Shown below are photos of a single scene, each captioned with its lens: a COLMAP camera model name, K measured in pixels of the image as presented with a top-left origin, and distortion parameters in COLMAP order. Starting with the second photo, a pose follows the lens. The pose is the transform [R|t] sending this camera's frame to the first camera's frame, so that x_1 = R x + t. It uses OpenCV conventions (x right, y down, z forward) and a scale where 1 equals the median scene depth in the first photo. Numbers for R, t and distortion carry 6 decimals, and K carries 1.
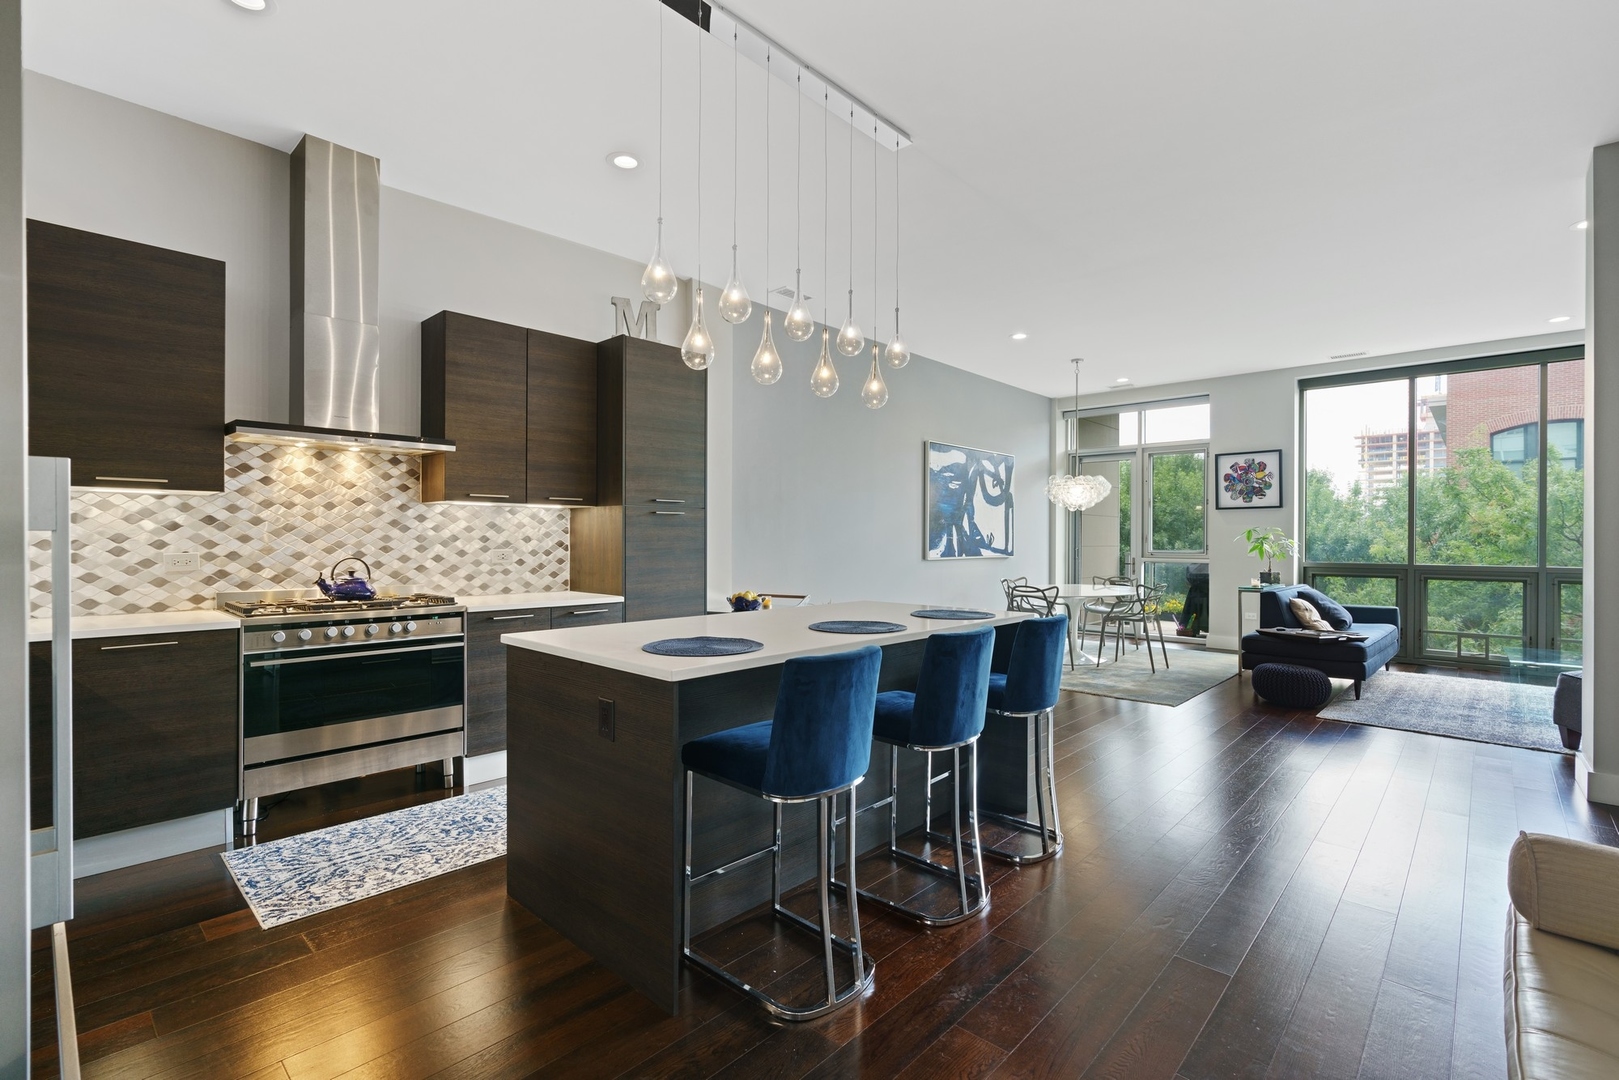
lens RADIAL K [[771.4, 0, 828.8], [0, 771.4, 539.0], [0, 0, 1]] dist [-0.002690, 0.000522]
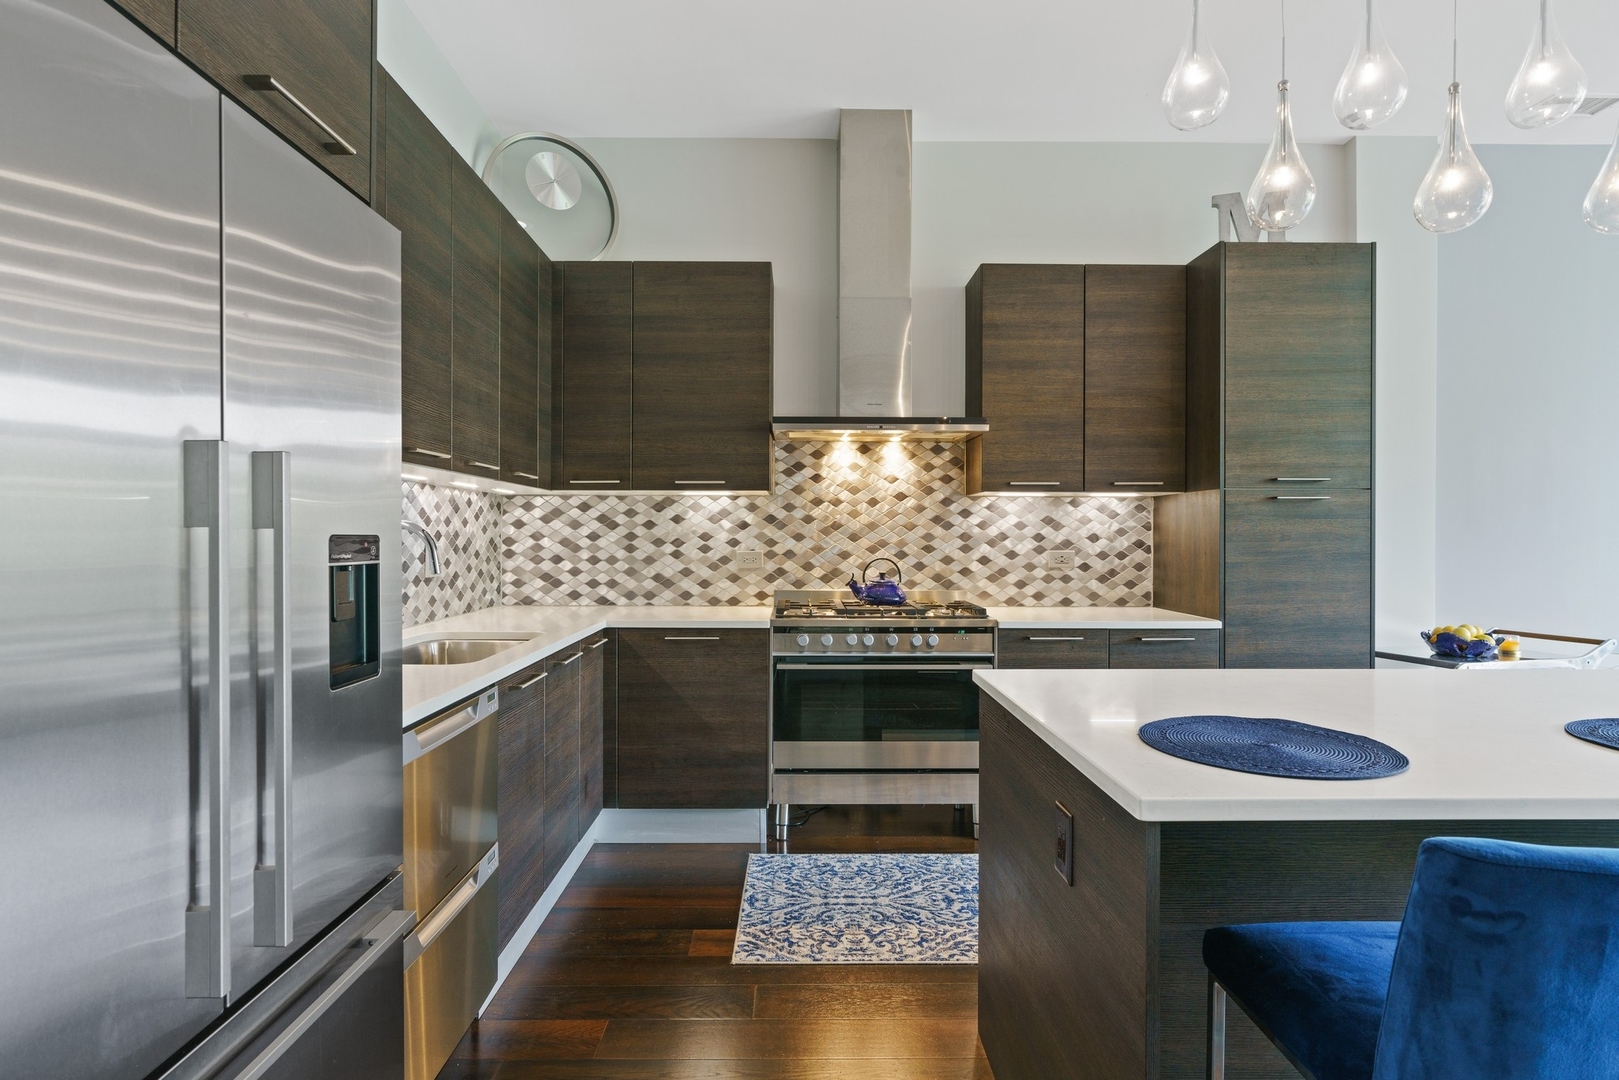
lens RADIAL K [[800.5, 0, 809.5], [0, 800.5, 540.0], [0, 0, 1]] dist [-0.007575, 0.000993]
pose [[0.667734, 0.002607, -0.744396, 0.020977], [-0.000344, 0.999995, 0.003193, -0.000048], [0.744400, -0.001876, 0.667731, 0.265858]]
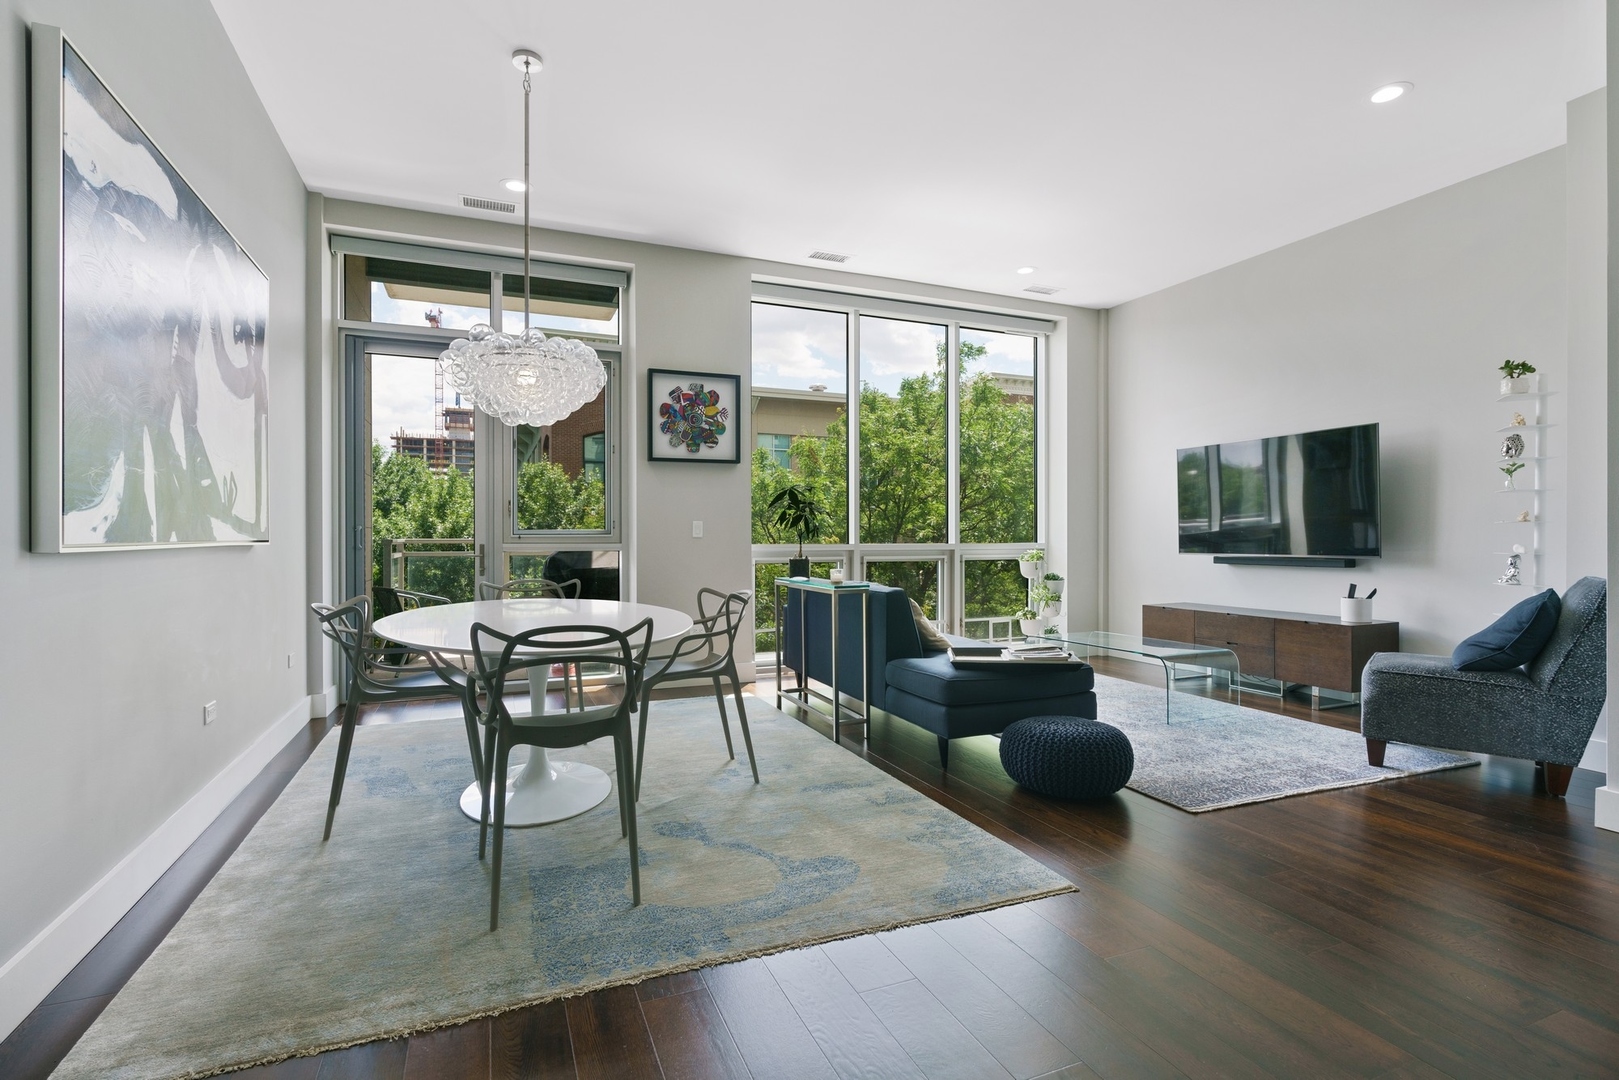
lens RADIAL K [[770.9, 0, 785.5], [0, 770.9, 537.9], [0, 0, 1]] dist [0.003207, 0.000902]
pose [[0.465918, -0.005912, 0.884808, 0.031705], [0.002942, 0.999983, 0.005132, 0.040401], [-0.884823, 0.000212, 0.465927, 1.290975]]
